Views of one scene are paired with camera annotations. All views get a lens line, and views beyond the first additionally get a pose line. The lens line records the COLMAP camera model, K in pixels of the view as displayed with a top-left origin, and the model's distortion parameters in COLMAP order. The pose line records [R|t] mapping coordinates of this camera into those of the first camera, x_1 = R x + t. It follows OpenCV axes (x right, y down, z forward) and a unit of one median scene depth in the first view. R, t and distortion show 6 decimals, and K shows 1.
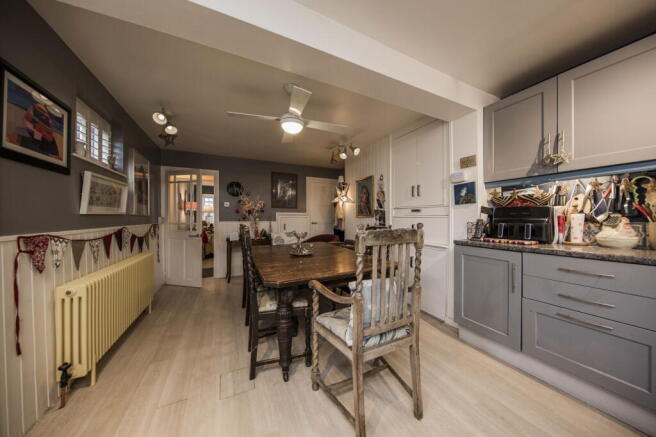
lens RADIAL K [[216.2, 0, 342.2], [0, 216.2, 219.2], [0, 0, 1]] dist [-0.001470, -0.000238]
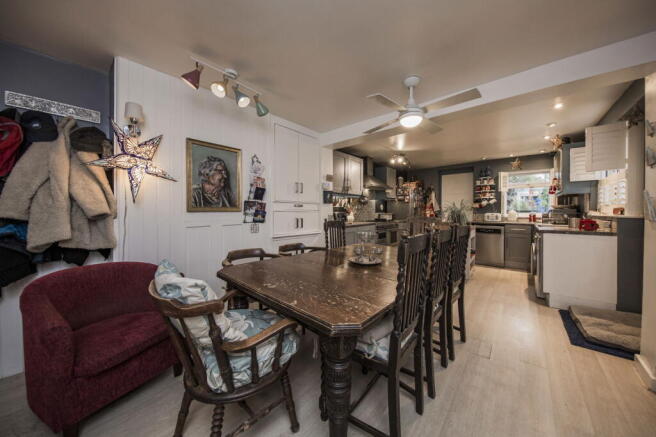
lens RADIAL K [[216.2, 0, 331.0], [0, 216.2, 213.1], [0, 0, 1]] dist [-0.001470, -0.000238]
pose [[-0.354545, -0.007328, 0.935010, -0.920496], [0.002592, 0.999958, 0.008819, -0.013347], [-0.935035, 0.005550, -0.354511, 1.513322]]
